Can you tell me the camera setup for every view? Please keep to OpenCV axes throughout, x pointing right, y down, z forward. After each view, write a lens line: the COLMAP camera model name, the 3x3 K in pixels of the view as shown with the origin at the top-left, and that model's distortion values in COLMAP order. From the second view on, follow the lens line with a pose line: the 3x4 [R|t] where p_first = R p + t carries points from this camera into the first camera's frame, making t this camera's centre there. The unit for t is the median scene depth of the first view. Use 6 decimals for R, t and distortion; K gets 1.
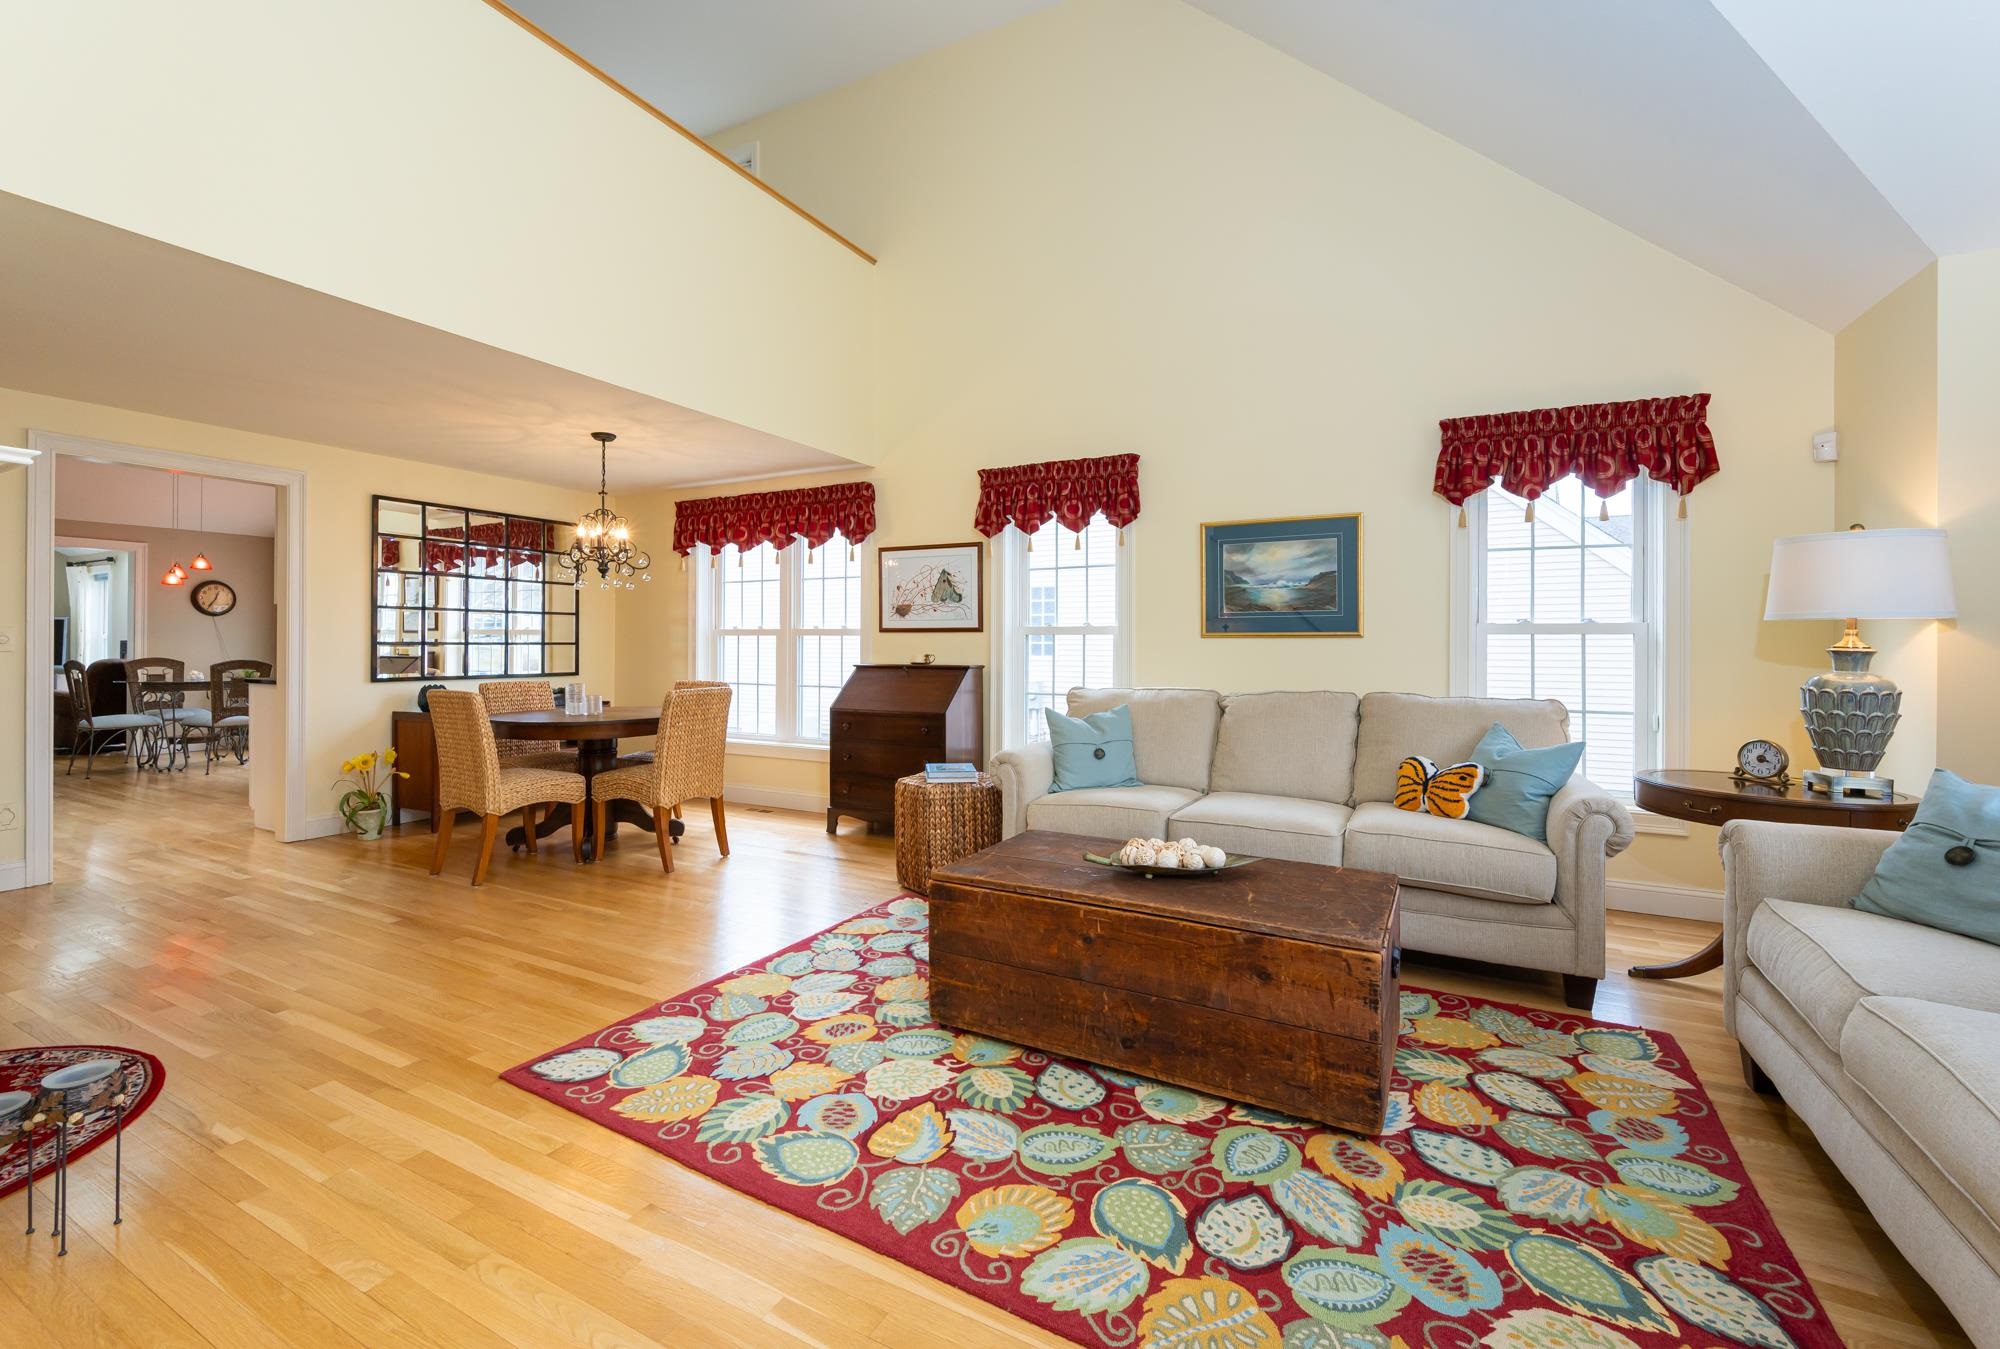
lens RADIAL K [[838.1, 0, 985.2], [0, 838.1, 647.3], [0, 0, 1]] dist [-0.001209, 0.000216]
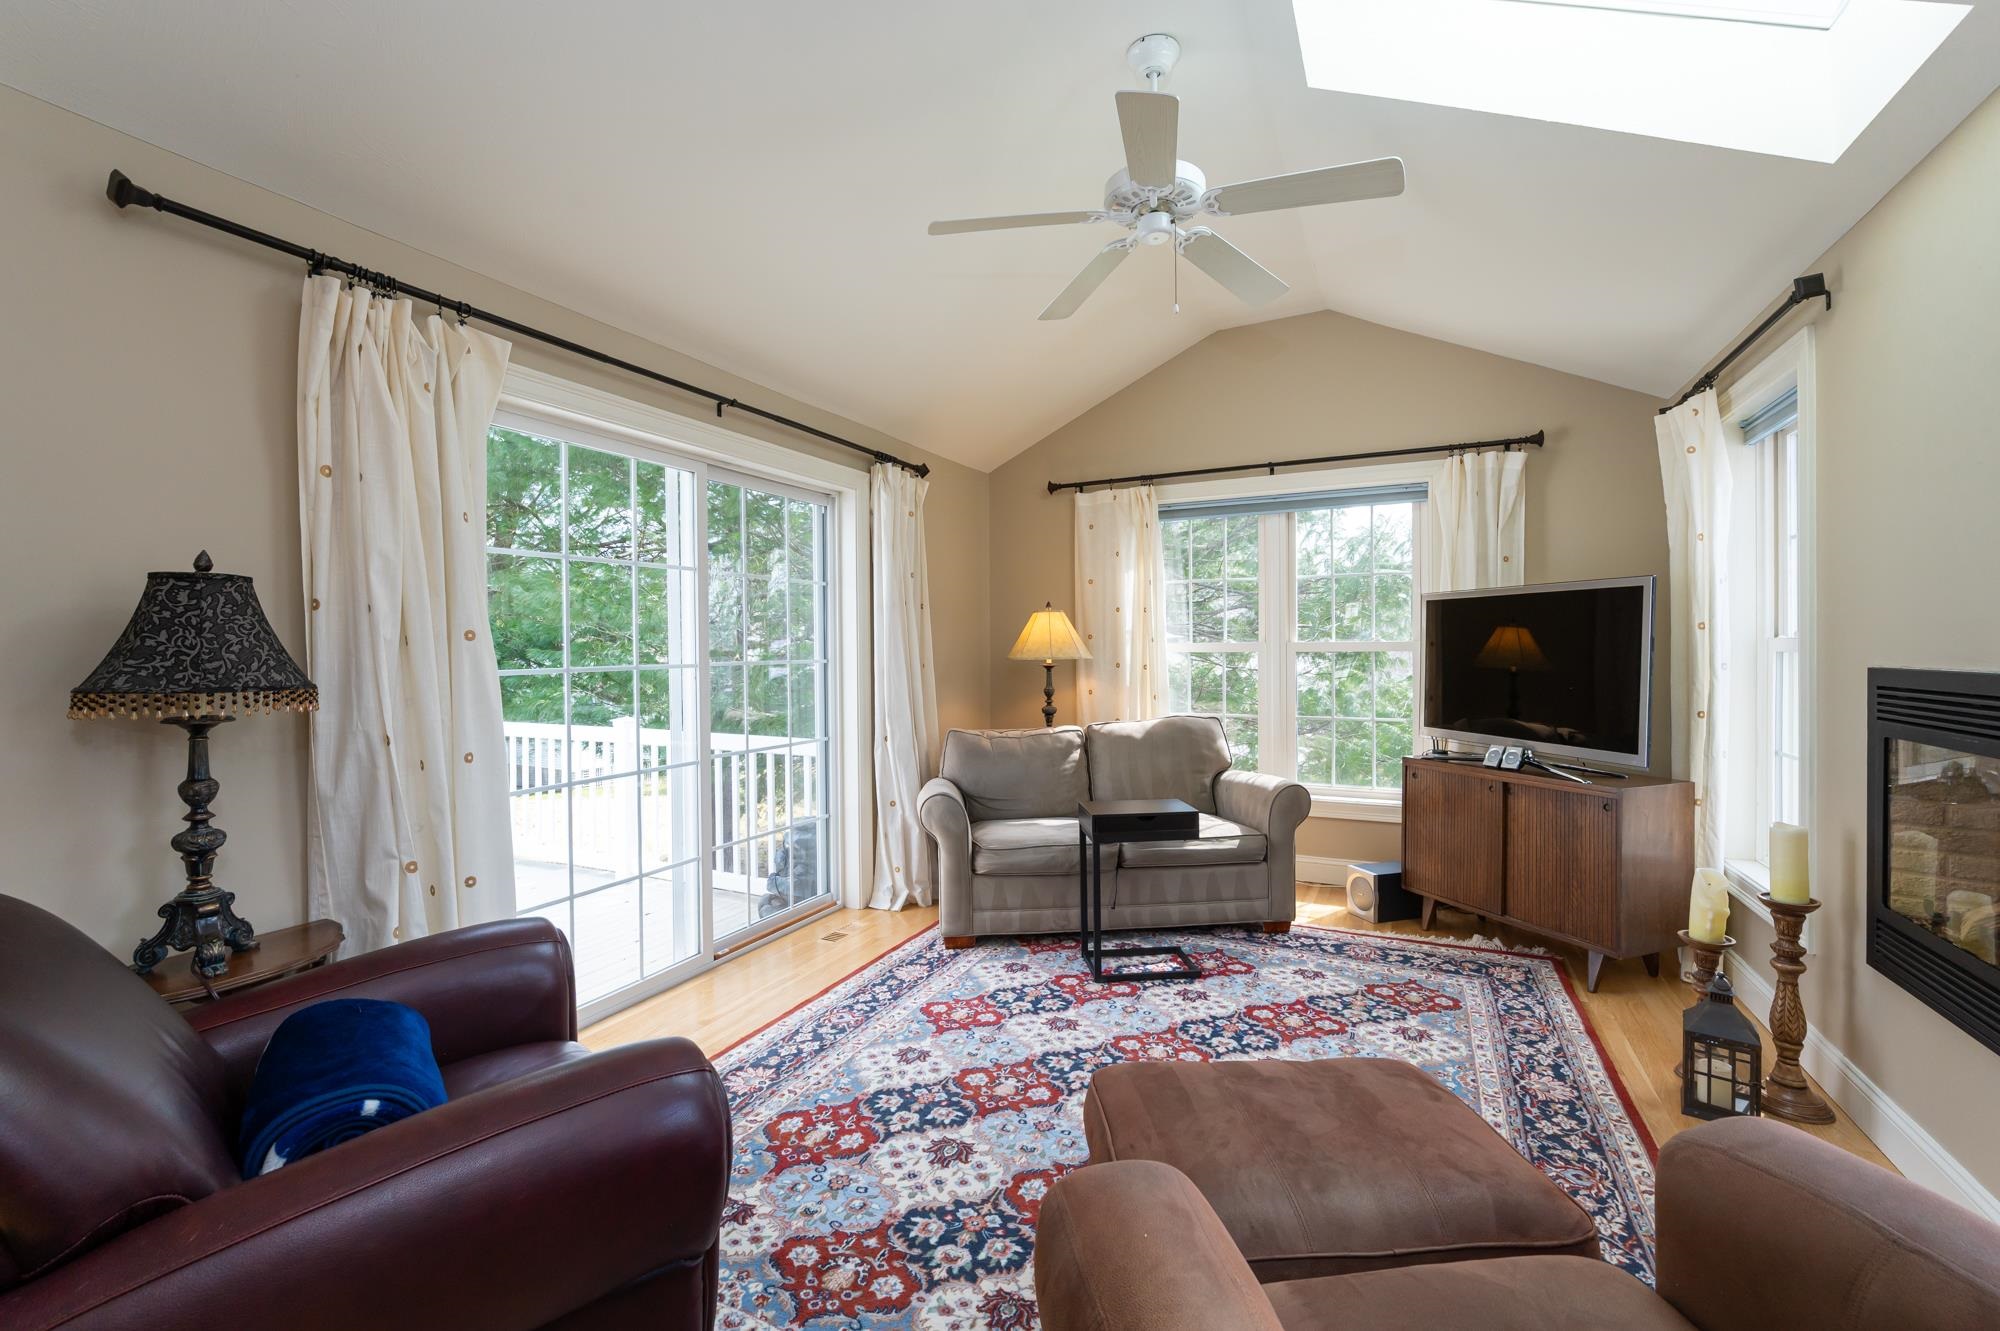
lens RADIAL K [[843.1, 0, 998.1], [0, 843.1, 657.4], [0, 0, 1]] dist [-0.001249, -0.000009]
pose [[0.046117, 0.007303, -0.998909, -2.833323], [0.007418, 0.999943, 0.007653, -0.046914], [0.998909, -0.007763, 0.046060, 2.635008]]
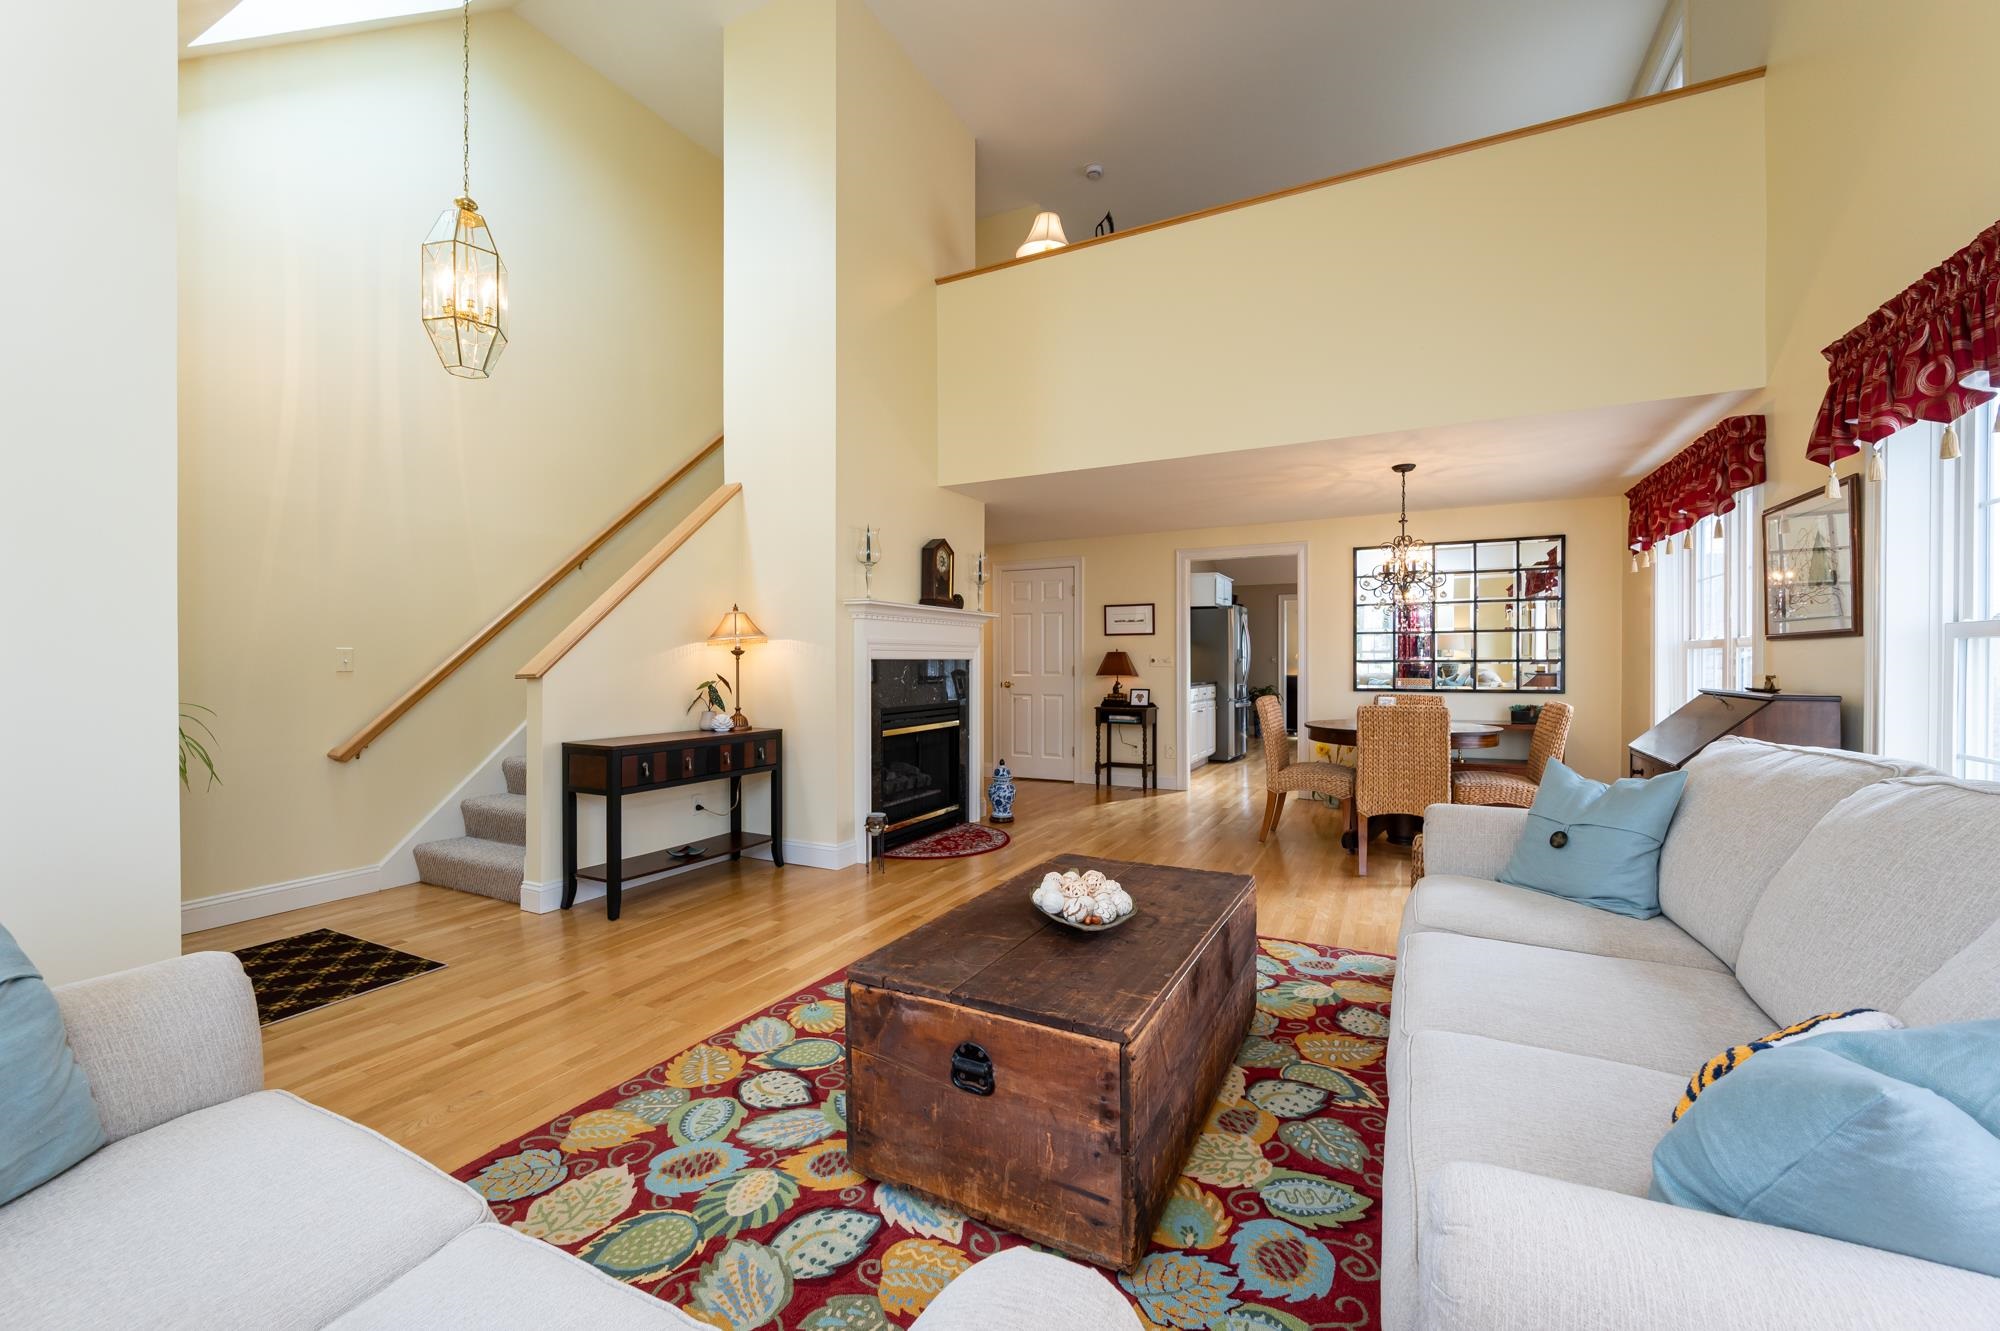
lens RADIAL K [[802.0, 0, 997.6], [0, 802.0, 656.6], [0, 0, 1]] dist [0.000317, 0.000044]
pose [[0.017627, -0.009769, -0.999797, 0.839248], [0.000290, 0.999952, -0.009766, 0.000475], [0.999845, -0.000118, 0.017629, 0.688866]]
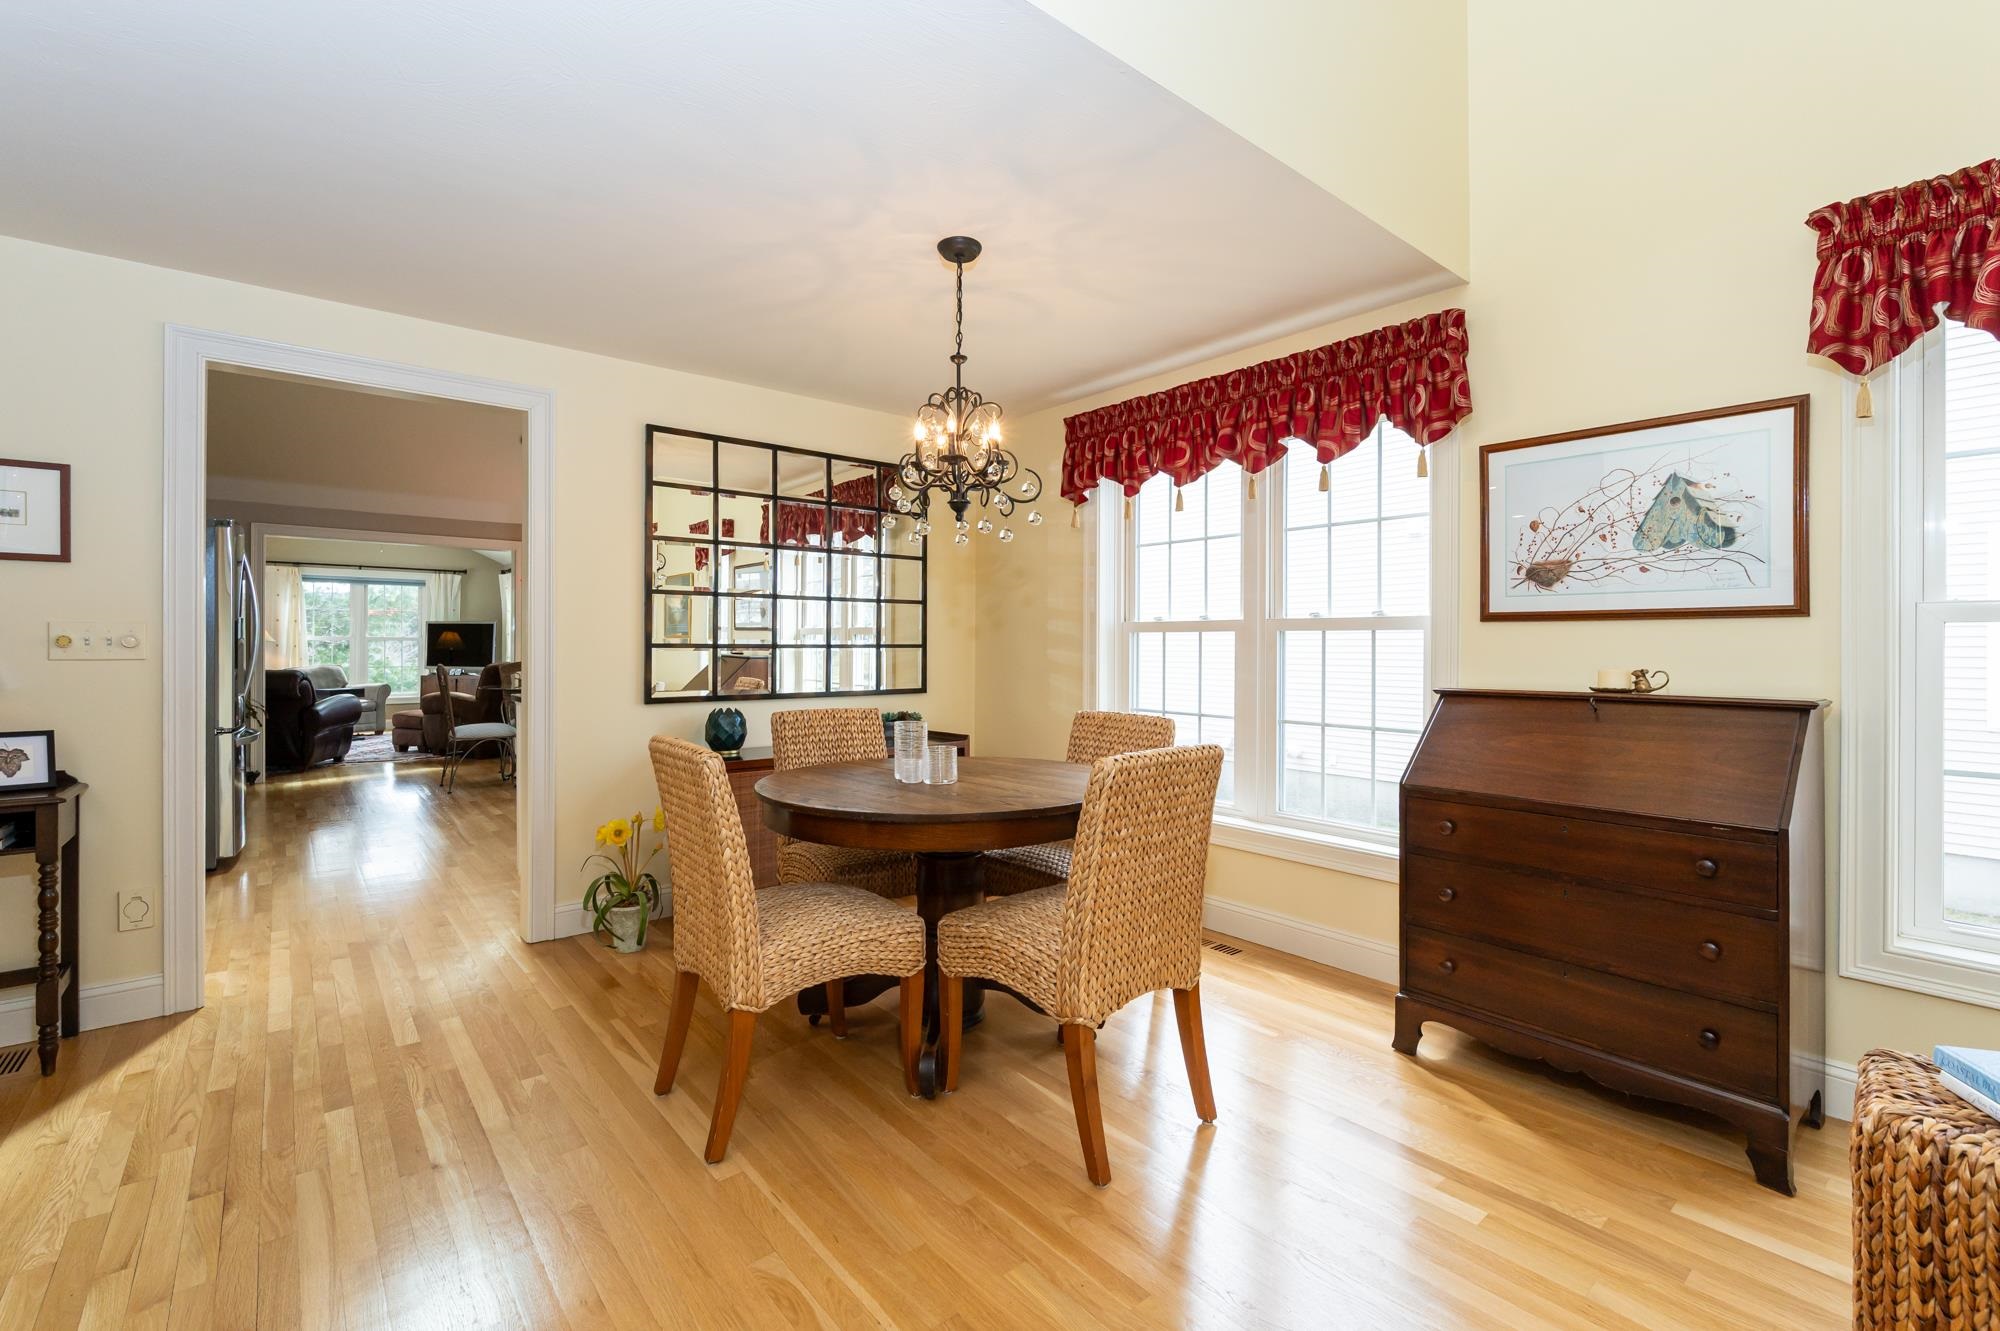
lens RADIAL K [[870.8, 0, 997.4], [0, 870.8, 646.3], [0, 0, 1]] dist [0.000303, 0.000038]
pose [[0.927087, -0.001357, -0.374844, -0.341729], [0.000109, 0.999994, -0.003351, -0.003628], [0.374847, 0.003066, 0.927082, 0.750237]]
